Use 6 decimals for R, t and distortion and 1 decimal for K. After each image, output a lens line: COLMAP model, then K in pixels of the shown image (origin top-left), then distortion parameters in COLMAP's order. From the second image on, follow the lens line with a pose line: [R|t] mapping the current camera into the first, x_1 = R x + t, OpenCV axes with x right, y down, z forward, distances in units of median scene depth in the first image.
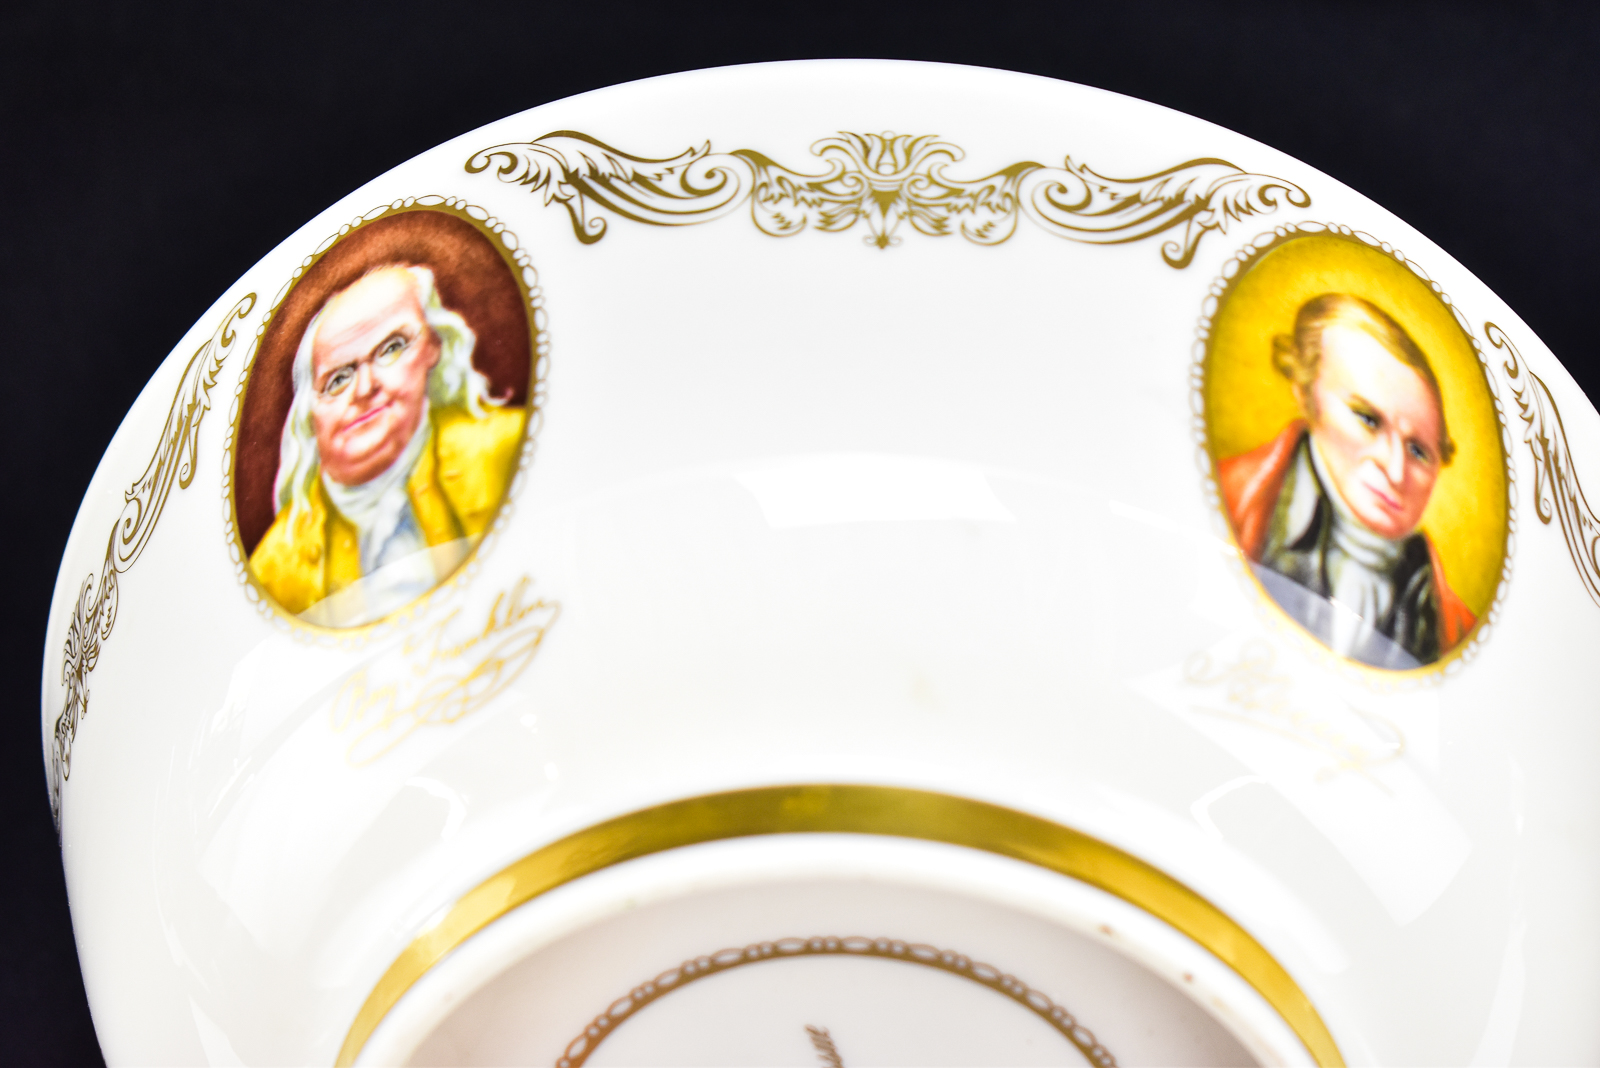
lens RADIAL K [[3968.8, 0, 814.1], [0, 3968.8, 540.8], [0, 0, 1]] dist [-0.342697, 0.000000]
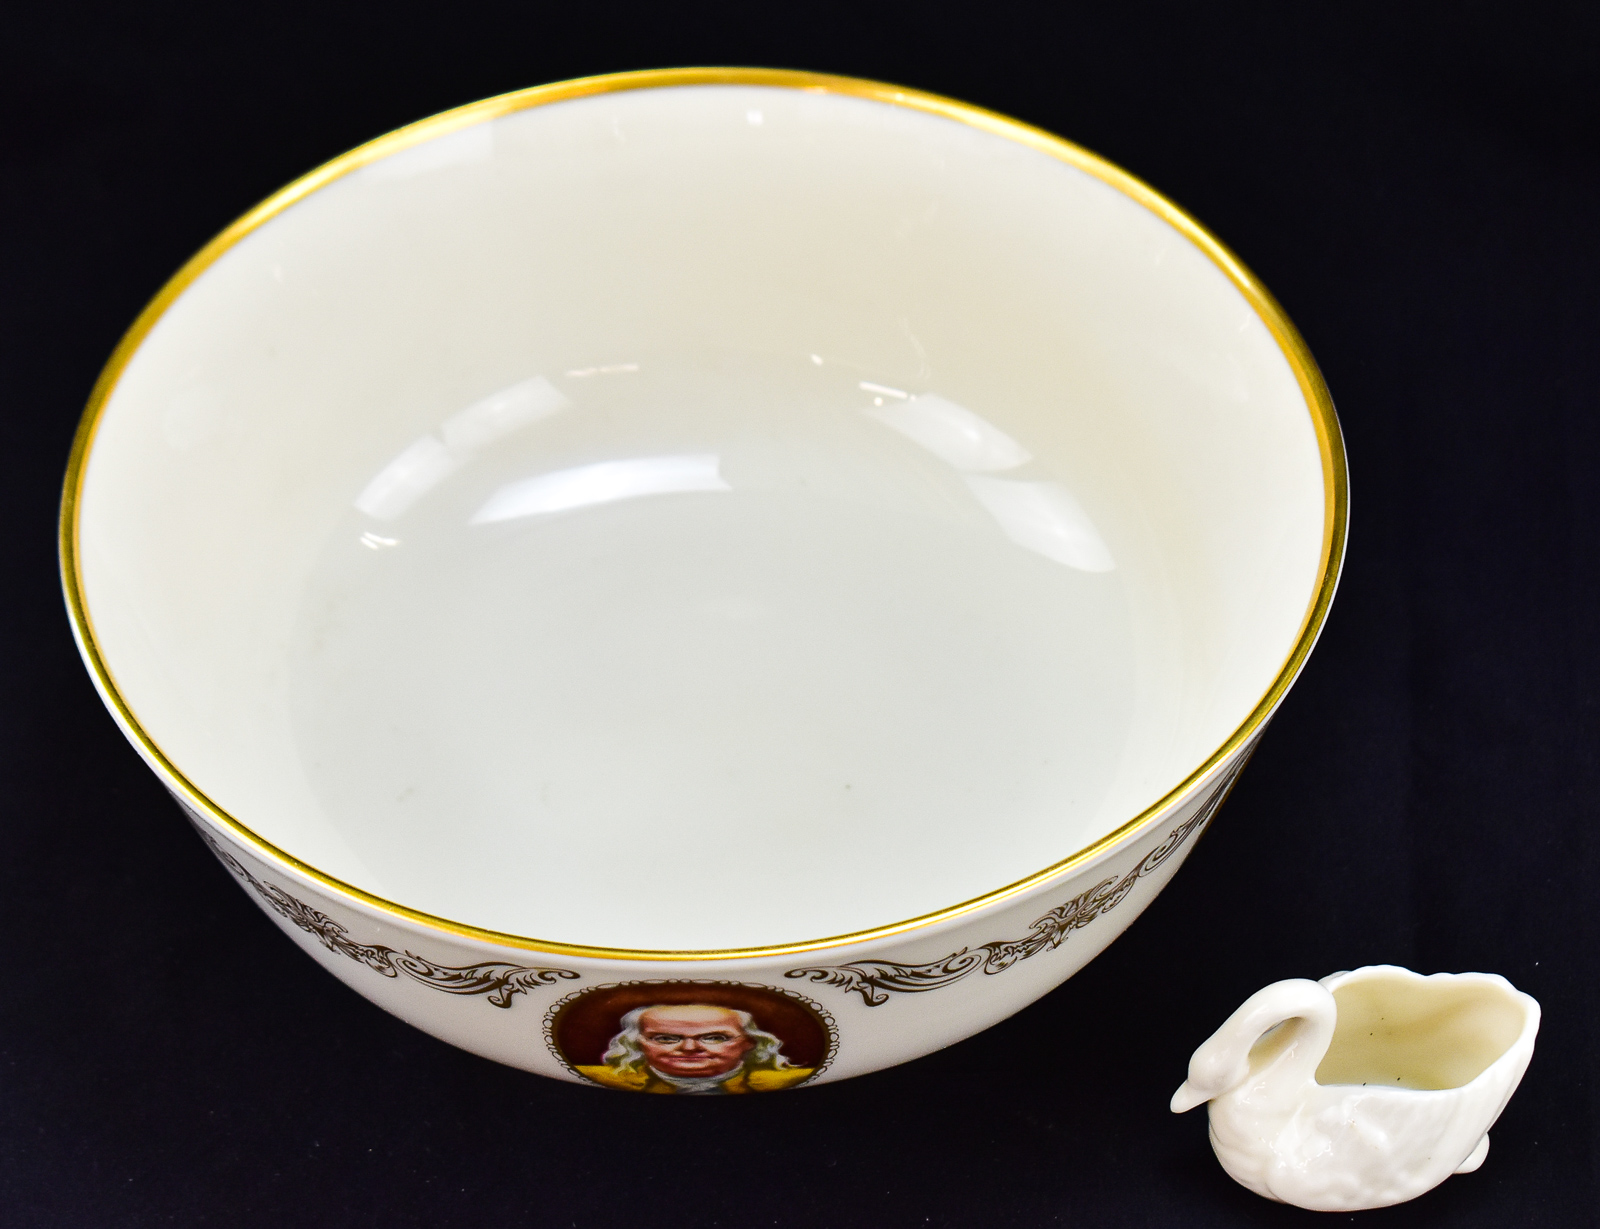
lens RADIAL K [[4523.9, 0, 789.9], [0, 4523.9, 613.2], [0, 0, 1]] dist [0.141636, 0.000000]
pose [[0.833230, -0.432018, 0.345092, -0.568858], [-0.425622, -0.102741, 0.899050, -1.473529], [-0.352950, -0.895994, -0.269483, 1.550510]]
